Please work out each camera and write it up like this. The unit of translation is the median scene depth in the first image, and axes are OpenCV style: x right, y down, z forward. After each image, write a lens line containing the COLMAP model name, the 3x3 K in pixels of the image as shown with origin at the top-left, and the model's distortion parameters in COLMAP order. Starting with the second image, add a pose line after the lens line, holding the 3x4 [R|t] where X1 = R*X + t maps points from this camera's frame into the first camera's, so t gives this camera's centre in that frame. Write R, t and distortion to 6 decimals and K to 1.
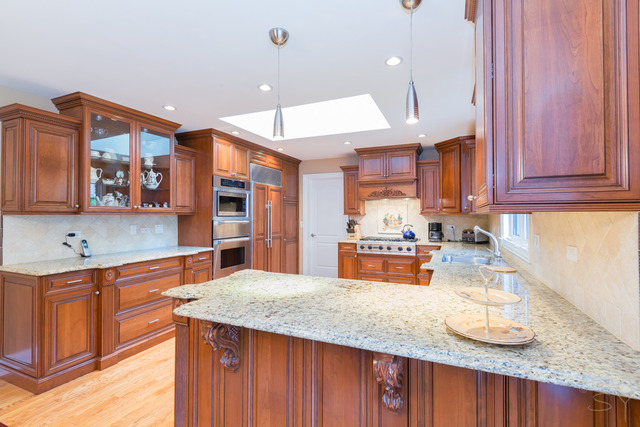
lens RADIAL K [[290.5, 0, 329.7], [0, 290.5, 212.0], [0, 0, 1]] dist [-0.001525, -0.000243]
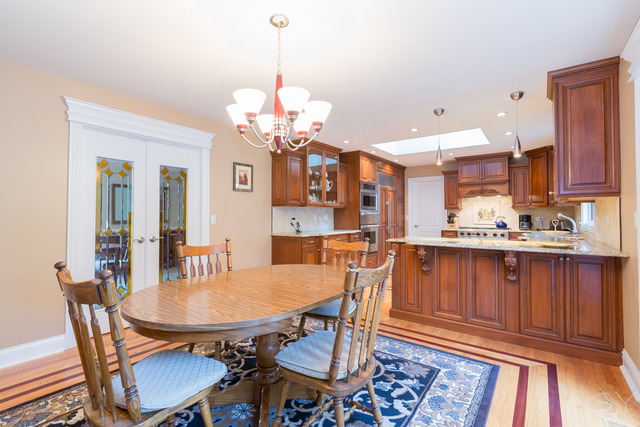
lens RADIAL K [[290.5, 0, 337.3], [0, 290.5, 212.3], [0, 0, 1]] dist [-0.001525, -0.000243]
pose [[0.977281, -0.002719, -0.211929, -0.179857], [0.002799, 0.999996, 0.000076, 0.027802], [0.211928, -0.000667, 0.977285, -0.434307]]
